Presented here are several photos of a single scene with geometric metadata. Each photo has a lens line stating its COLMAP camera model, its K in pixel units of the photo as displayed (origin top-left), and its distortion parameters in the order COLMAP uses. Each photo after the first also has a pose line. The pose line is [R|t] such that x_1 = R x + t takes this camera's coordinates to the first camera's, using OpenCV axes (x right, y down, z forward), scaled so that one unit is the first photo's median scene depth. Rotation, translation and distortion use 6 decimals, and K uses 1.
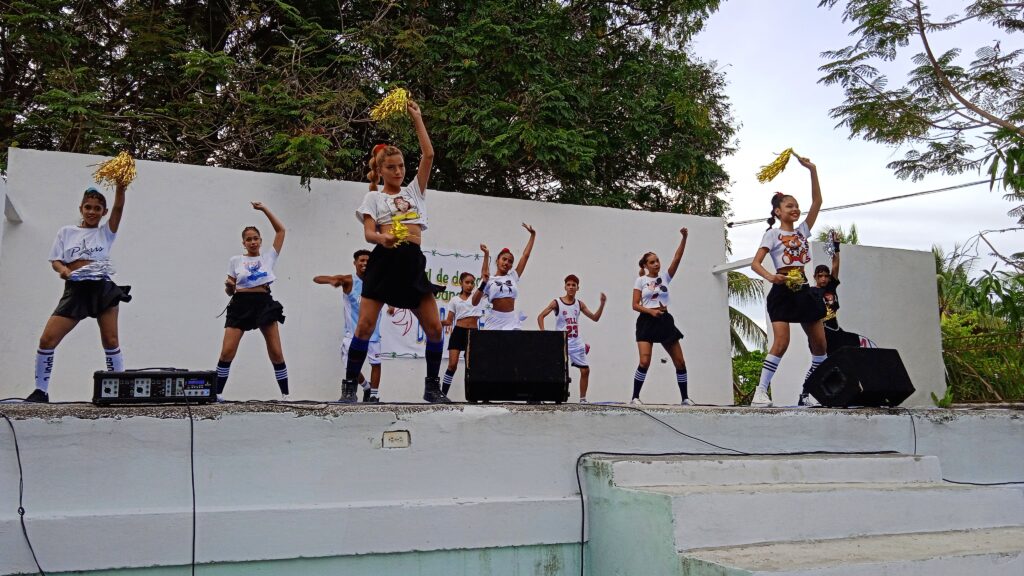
lens RADIAL K [[830.6, 0, 512.0], [0, 830.6, 288.0], [0, 0, 1]] dist [0.001546, 0.003320]
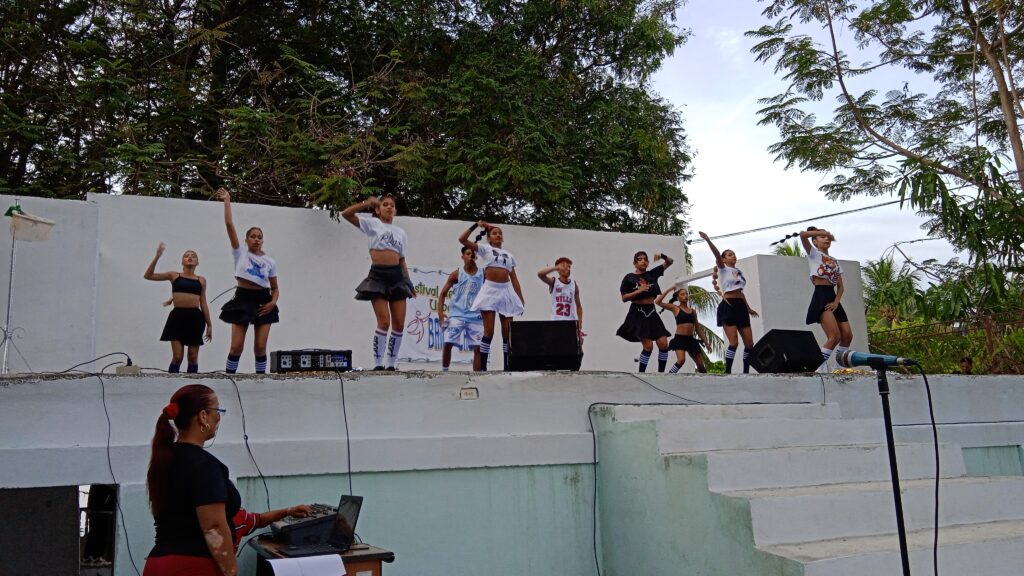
lens RADIAL K [[830.6, 0, 512.0], [0, 830.6, 288.0], [0, 0, 1]] dist [0.001546, 0.003320]
pose [[0.998710, -0.026493, 0.043311, -0.040547], [0.027584, 0.999312, -0.024778, 0.010757], [-0.042625, 0.025941, 0.998754, -0.161380]]
